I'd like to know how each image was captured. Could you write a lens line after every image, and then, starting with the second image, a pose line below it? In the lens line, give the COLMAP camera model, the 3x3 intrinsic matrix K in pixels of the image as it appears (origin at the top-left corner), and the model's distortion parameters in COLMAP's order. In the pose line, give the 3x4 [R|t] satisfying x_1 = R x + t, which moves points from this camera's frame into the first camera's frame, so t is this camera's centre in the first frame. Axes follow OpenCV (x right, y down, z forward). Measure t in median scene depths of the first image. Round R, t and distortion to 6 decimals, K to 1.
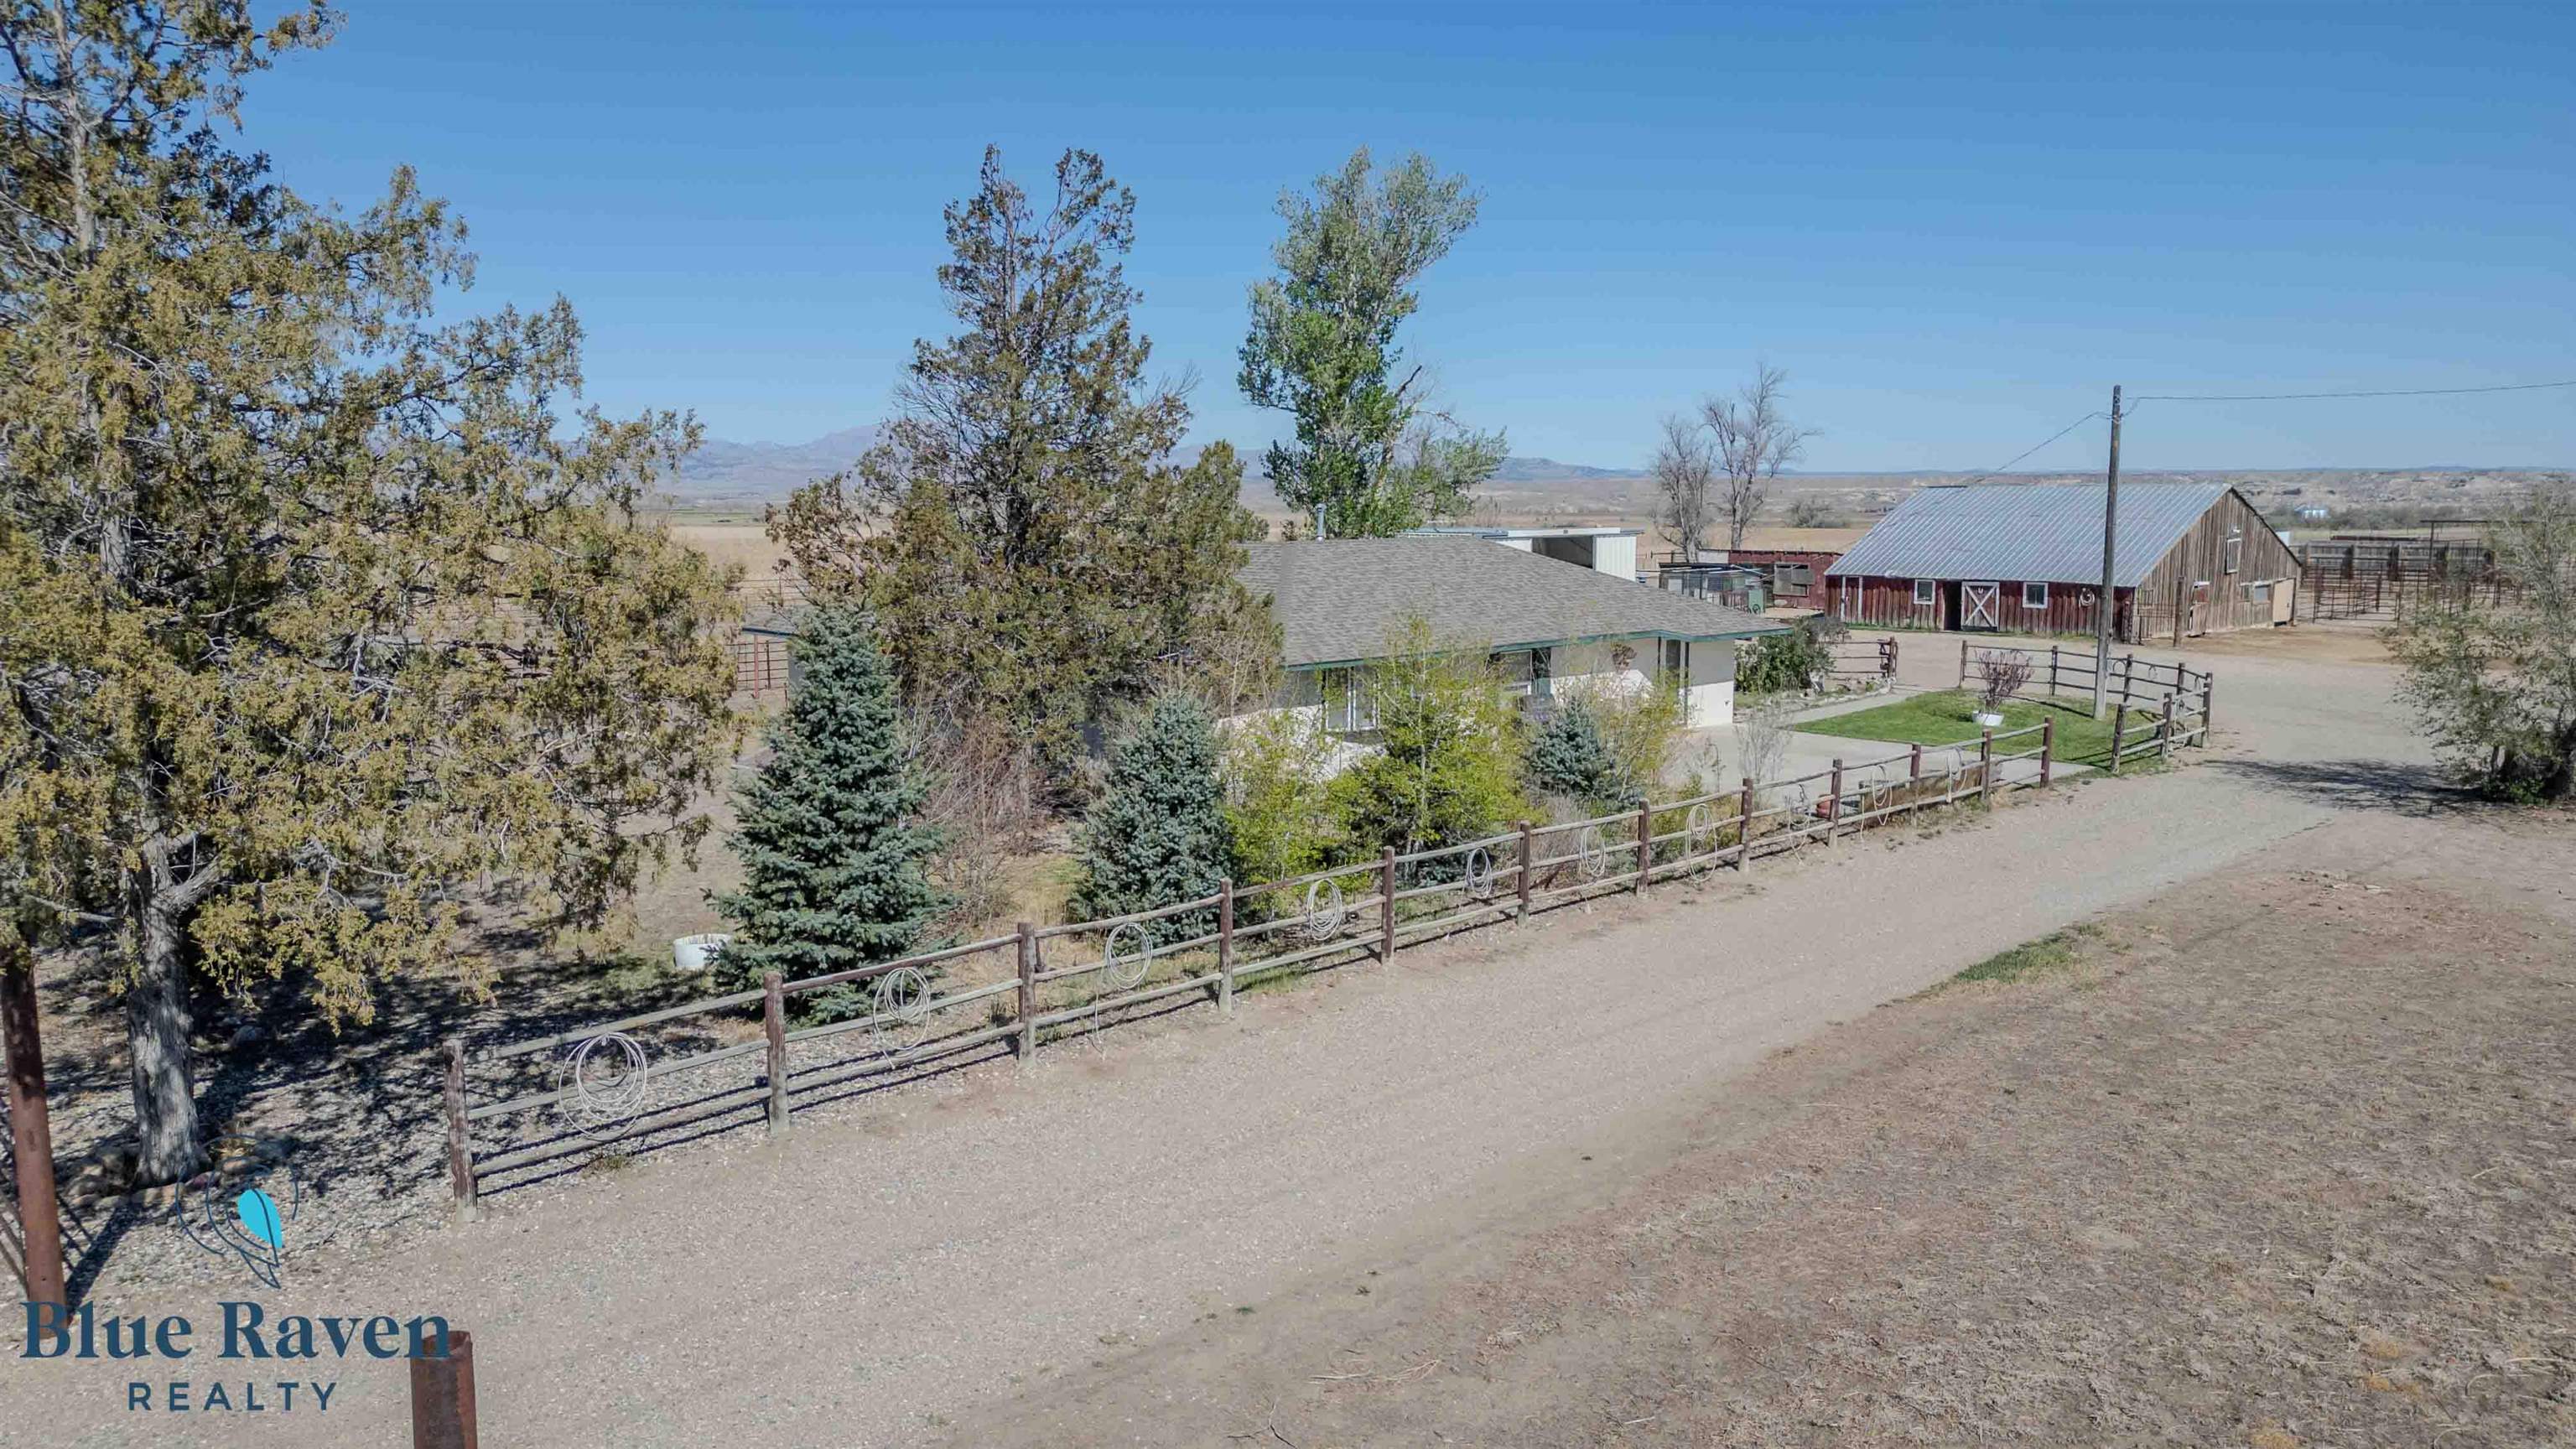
lens RADIAL K [[1777.0, 0, 1293.6], [0, 1777.0, 733.3], [0, 0, 1]] dist [0.085058, -0.097957]
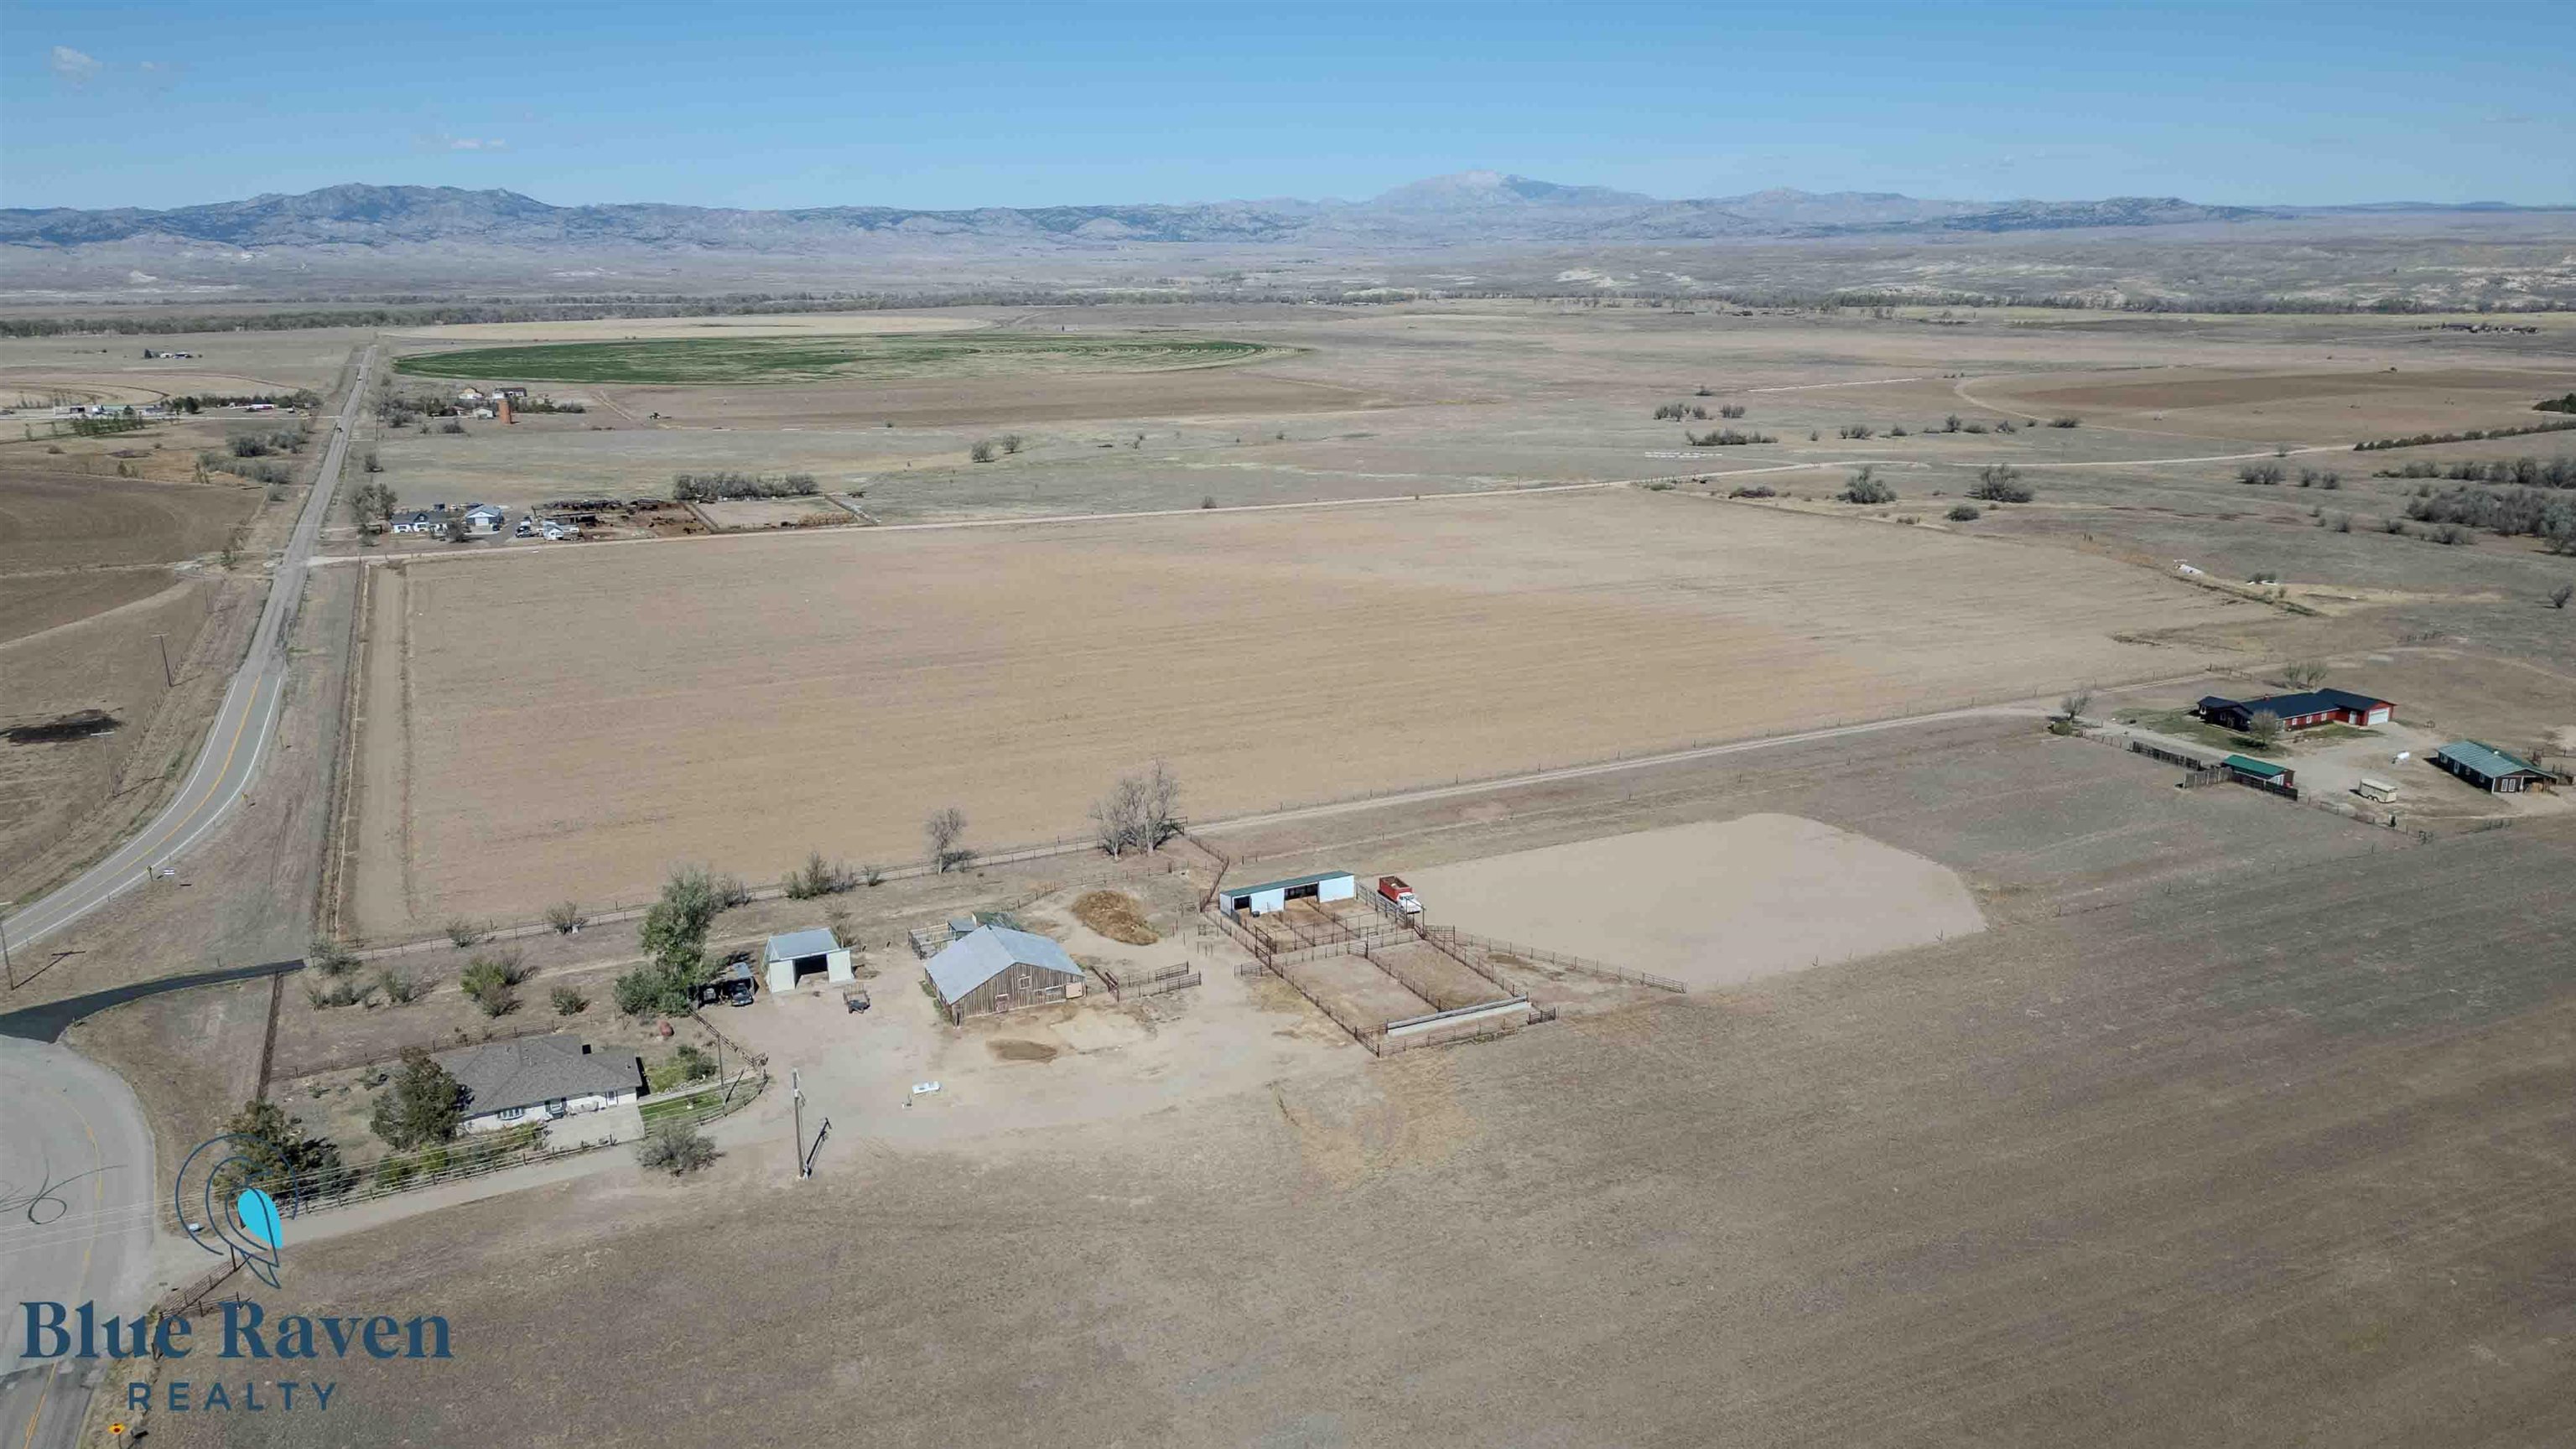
lens RADIAL K [[1777.0, 0, 1293.6], [0, 1777.0, 733.3], [0, 0, 1]] dist [0.085058, -0.097957]
pose [[0.953540, 0.068082, -0.293473, 0.994919], [-0.028326, 0.990076, 0.137648, -0.516455], [0.299932, -0.122940, 0.946006, -0.882641]]
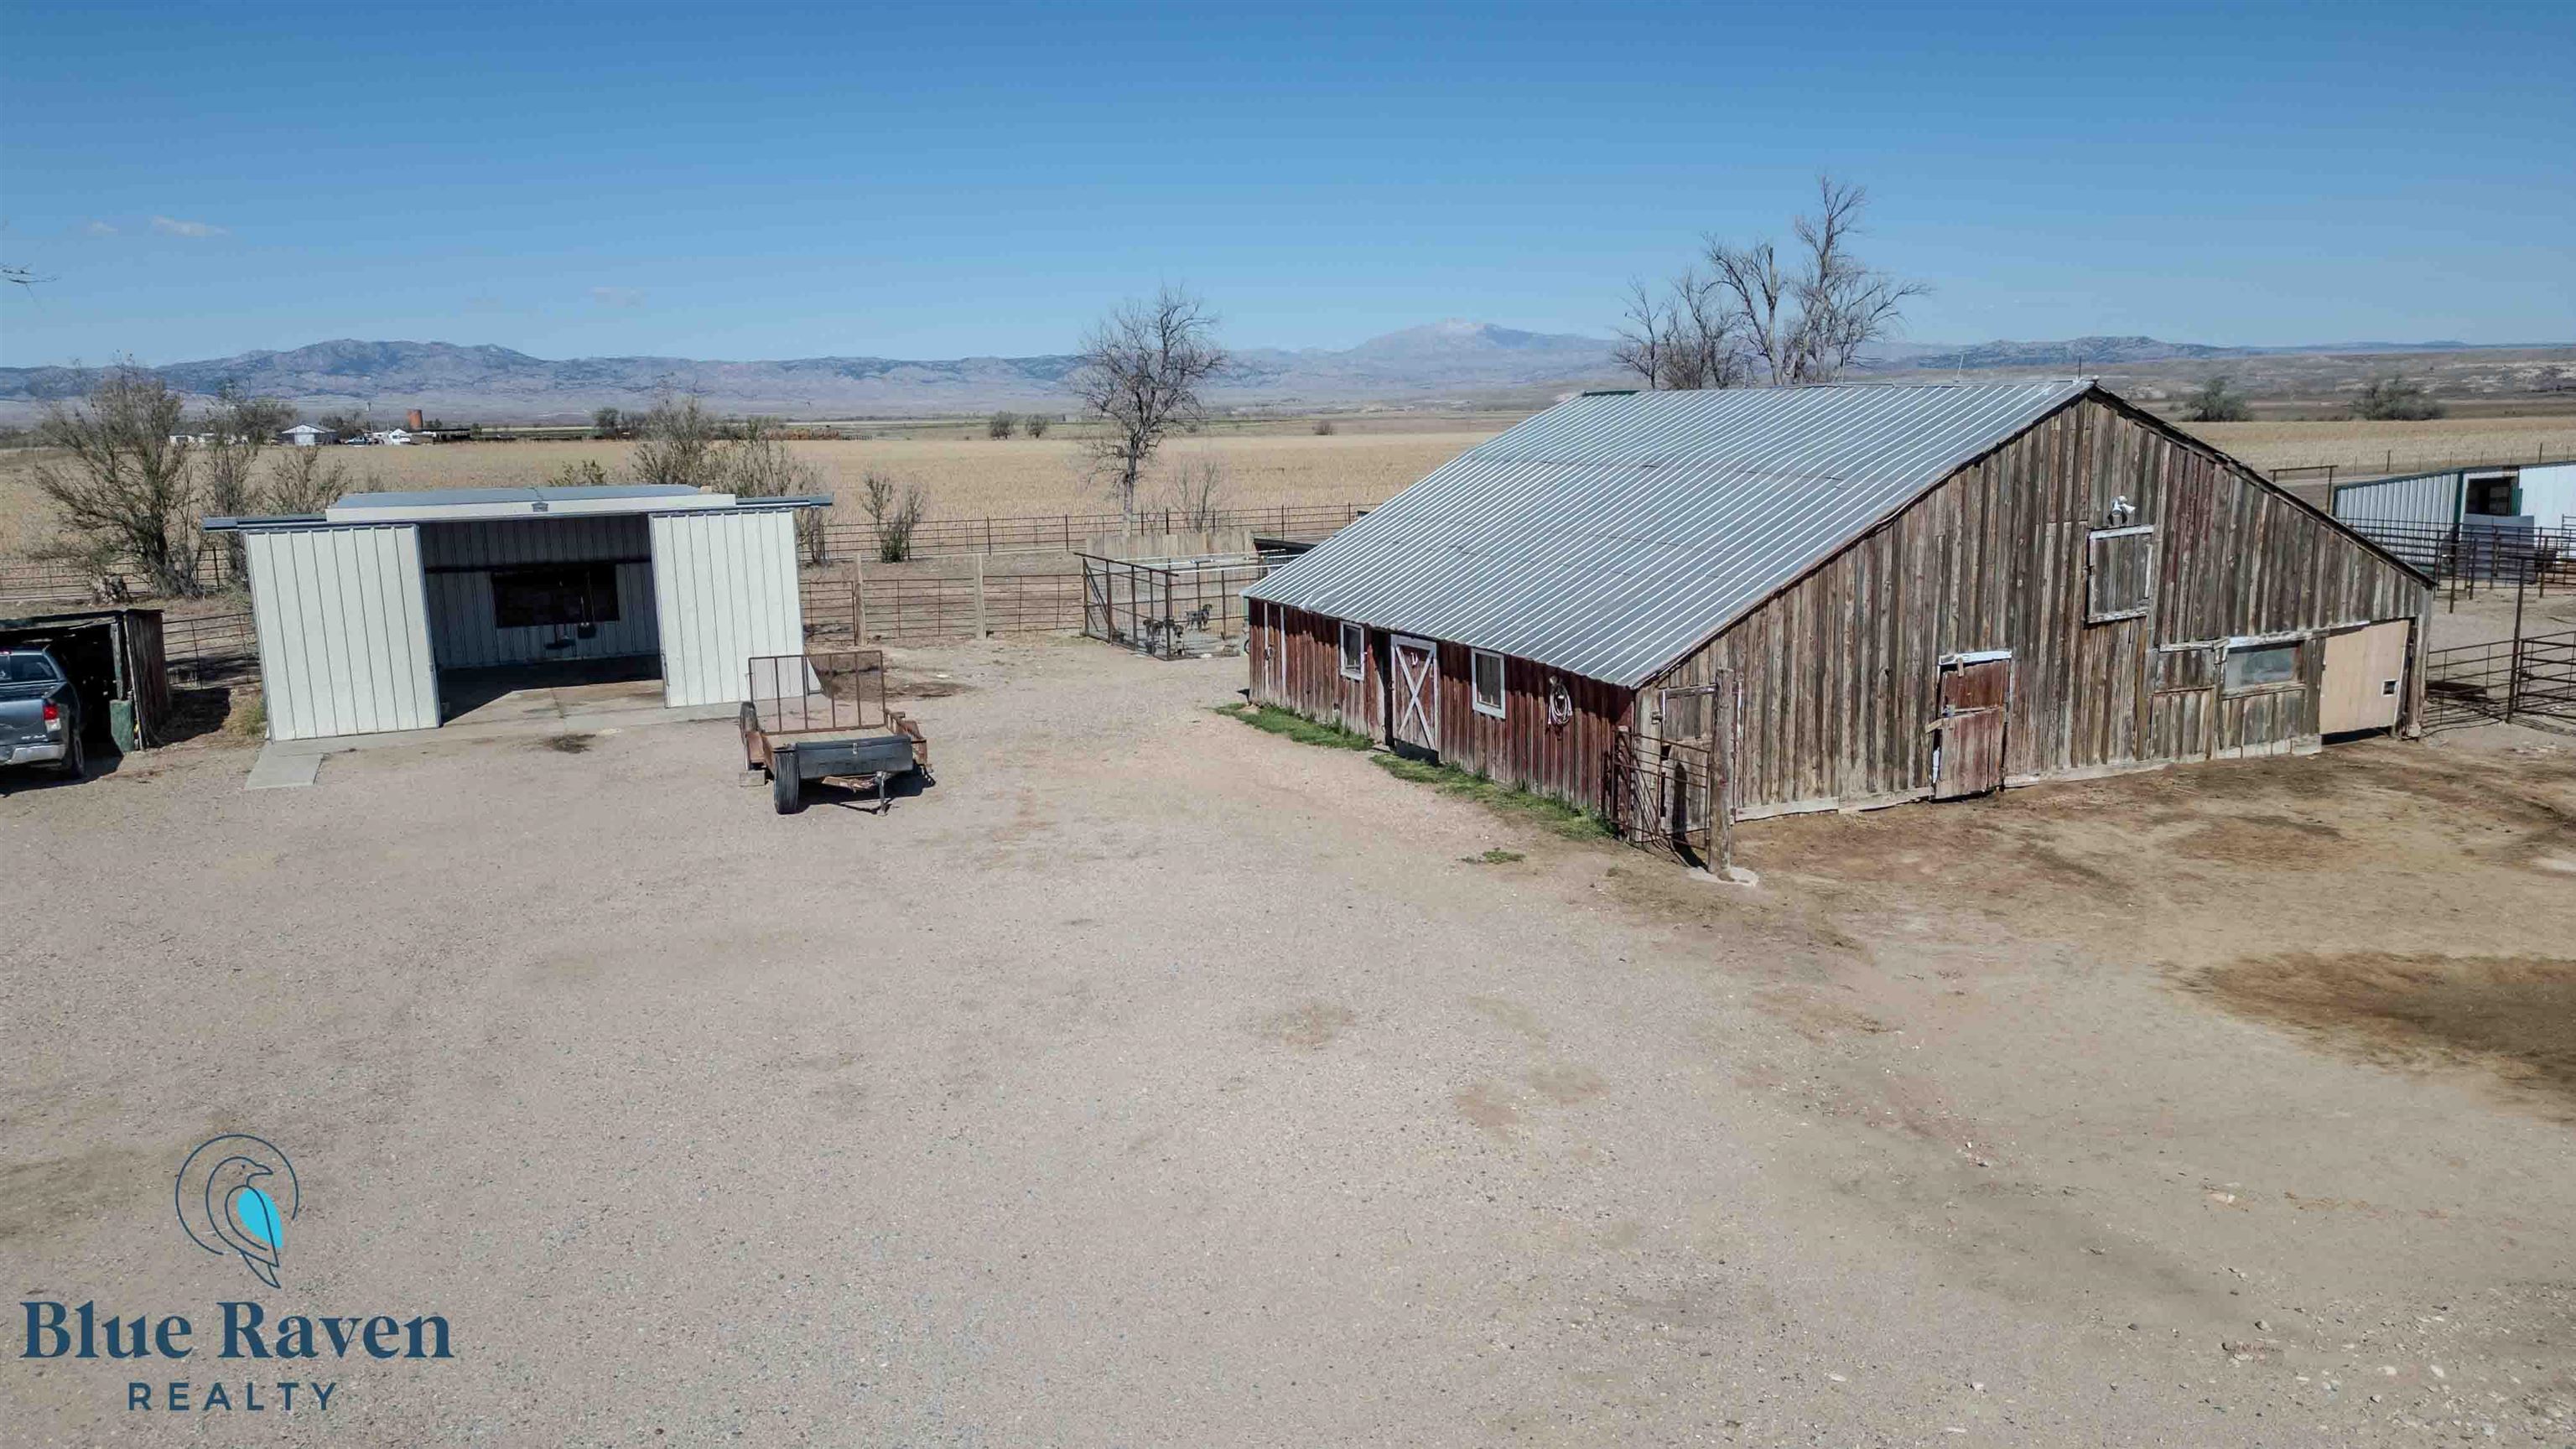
lens RADIAL K [[1777.0, 0, 1293.6], [0, 1777.0, 733.3], [0, 0, 1]] dist [0.085058, -0.097957]
pose [[0.956702, 0.034320, -0.289038, 0.262773], [-0.018325, 0.998156, 0.057866, -0.047468], [0.290491, -0.050064, 0.955567, 0.338566]]
